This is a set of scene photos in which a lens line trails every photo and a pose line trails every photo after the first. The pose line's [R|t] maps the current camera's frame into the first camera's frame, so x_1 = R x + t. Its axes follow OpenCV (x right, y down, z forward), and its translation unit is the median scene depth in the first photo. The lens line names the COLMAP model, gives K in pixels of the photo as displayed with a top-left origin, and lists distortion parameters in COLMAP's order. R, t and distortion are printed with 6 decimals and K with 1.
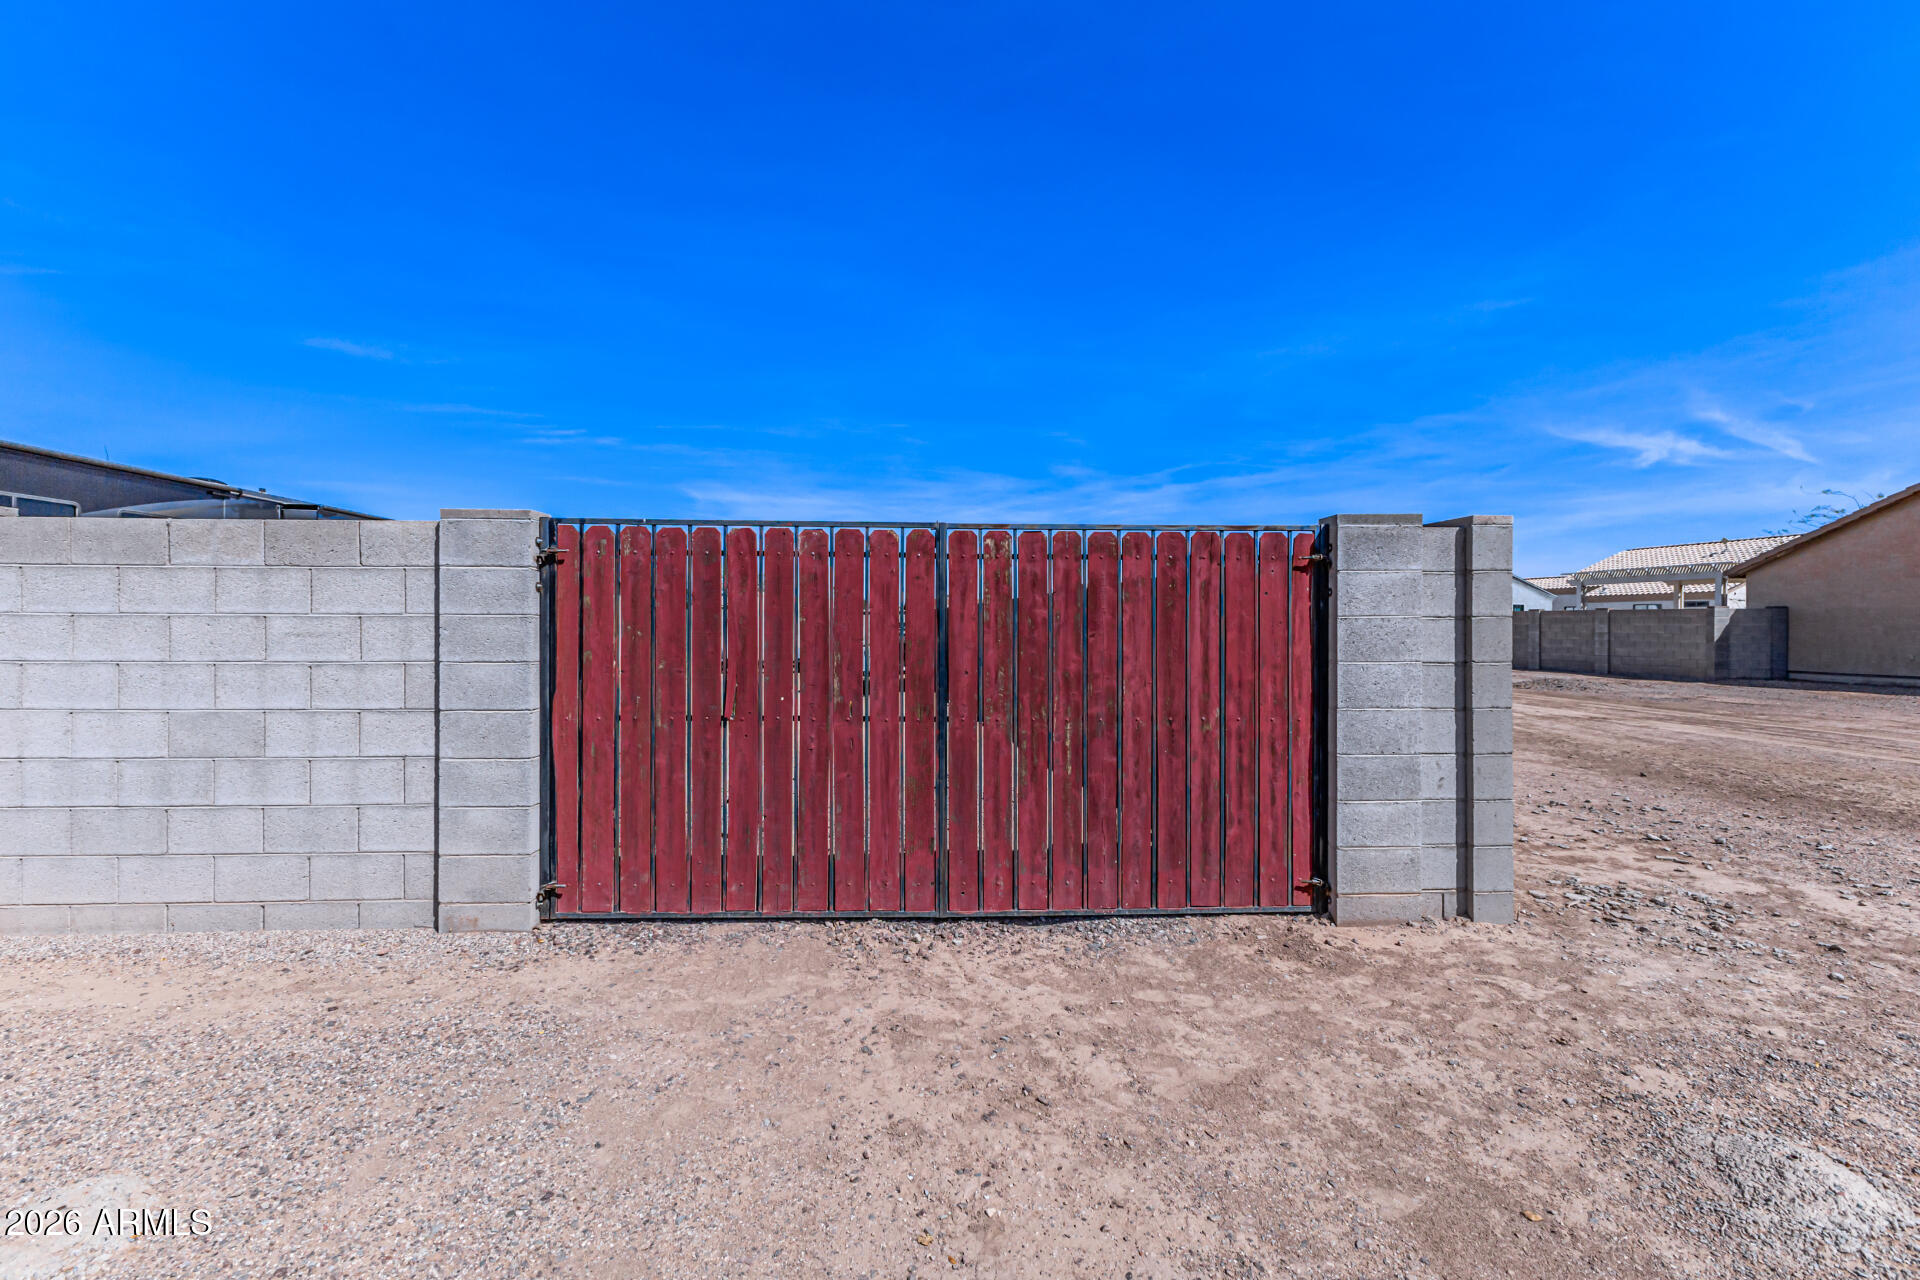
lens RADIAL K [[855.9, 0, 963.8], [0, 855.9, 628.9], [0, 0, 1]] dist [0.009448, -0.000353]
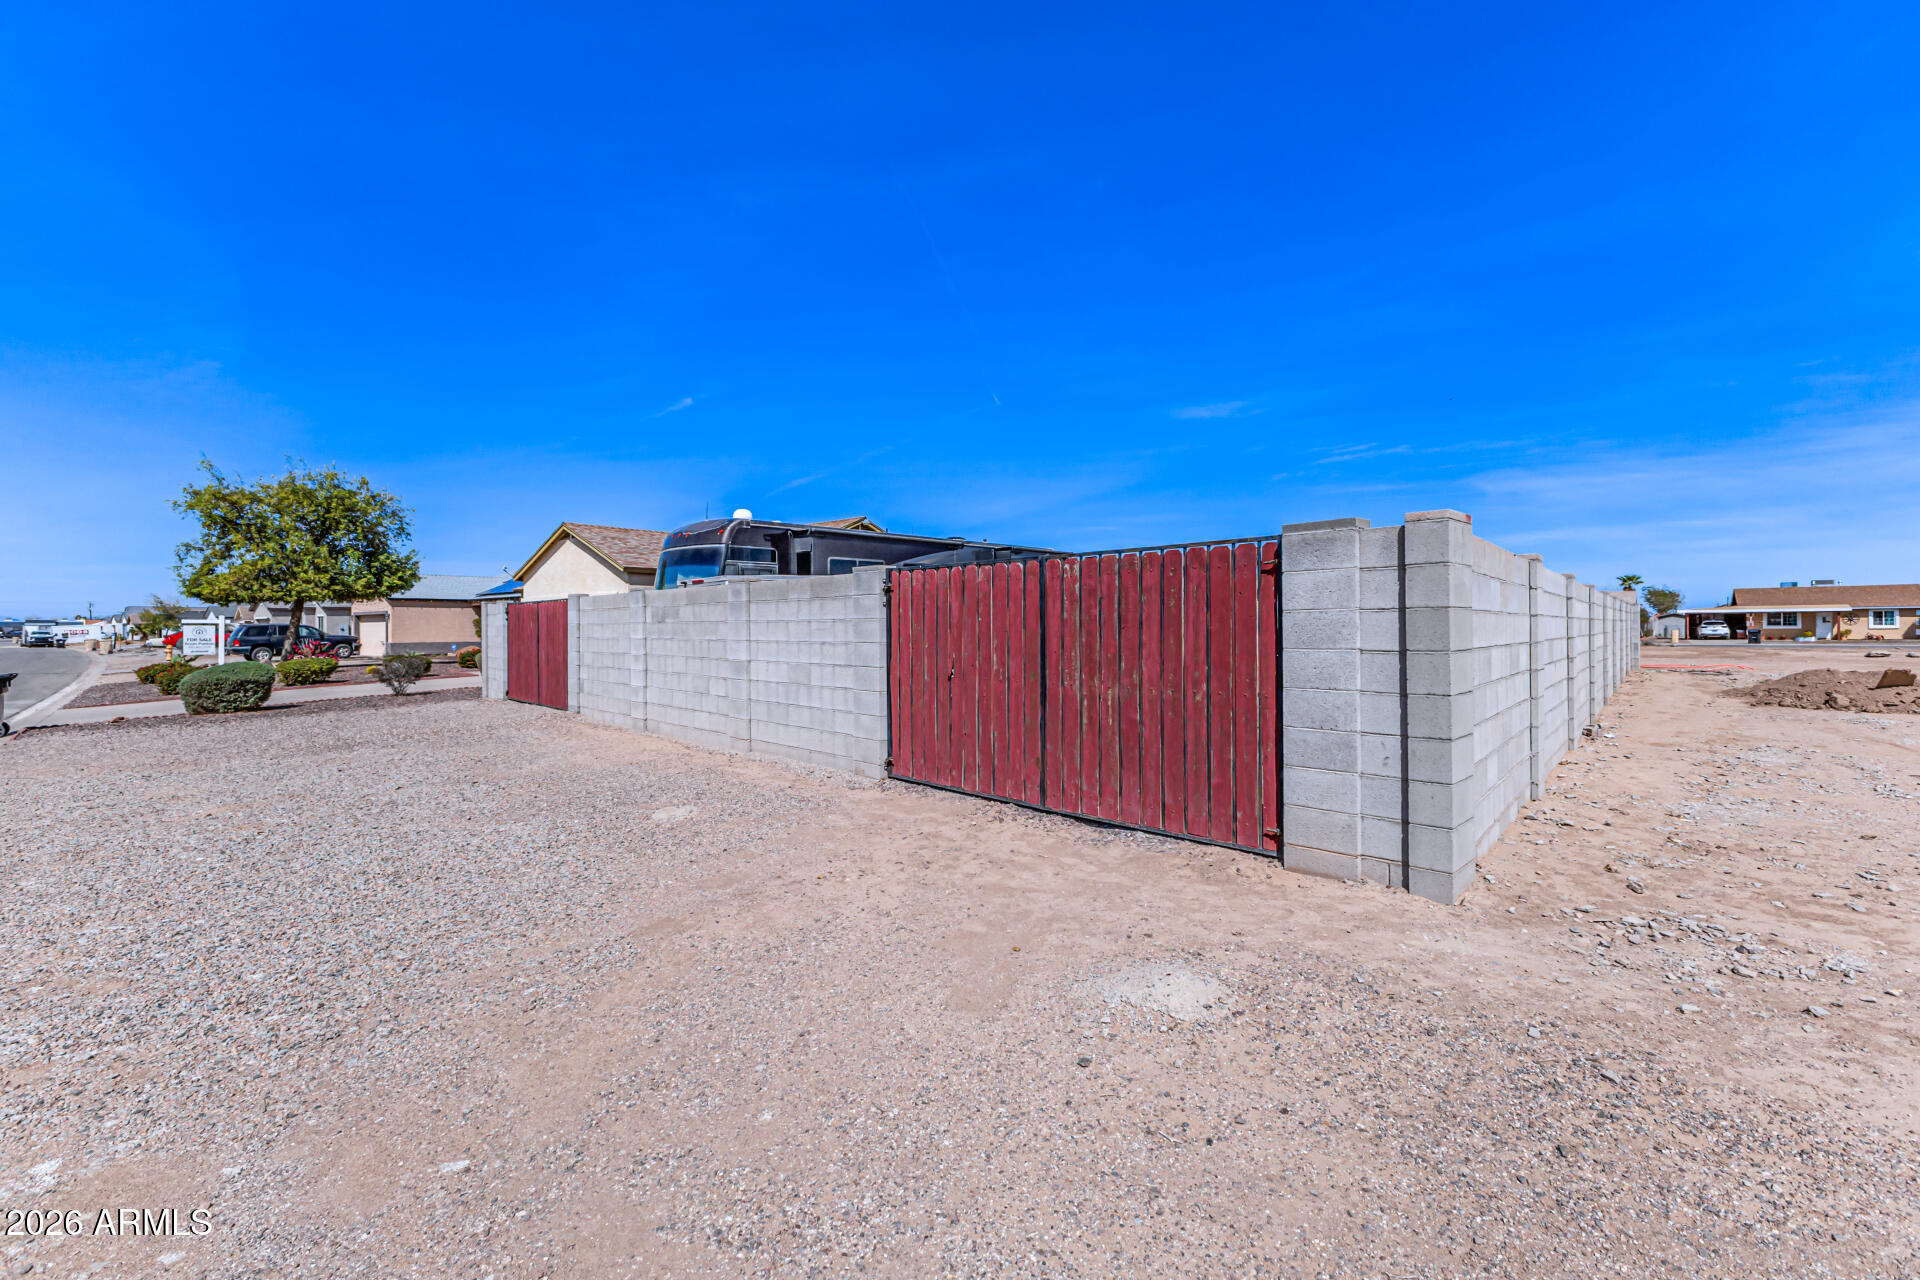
lens RADIAL K [[862.3, 0, 961.3], [0, 862.3, 651.5], [0, 0, 1]] dist [0.012117, 0.000617]
pose [[0.642373, 0.014740, -0.766251, 1.113260], [-0.003540, 0.999861, 0.016266, 0.025284], [0.766384, -0.007736, 0.642336, -0.122225]]
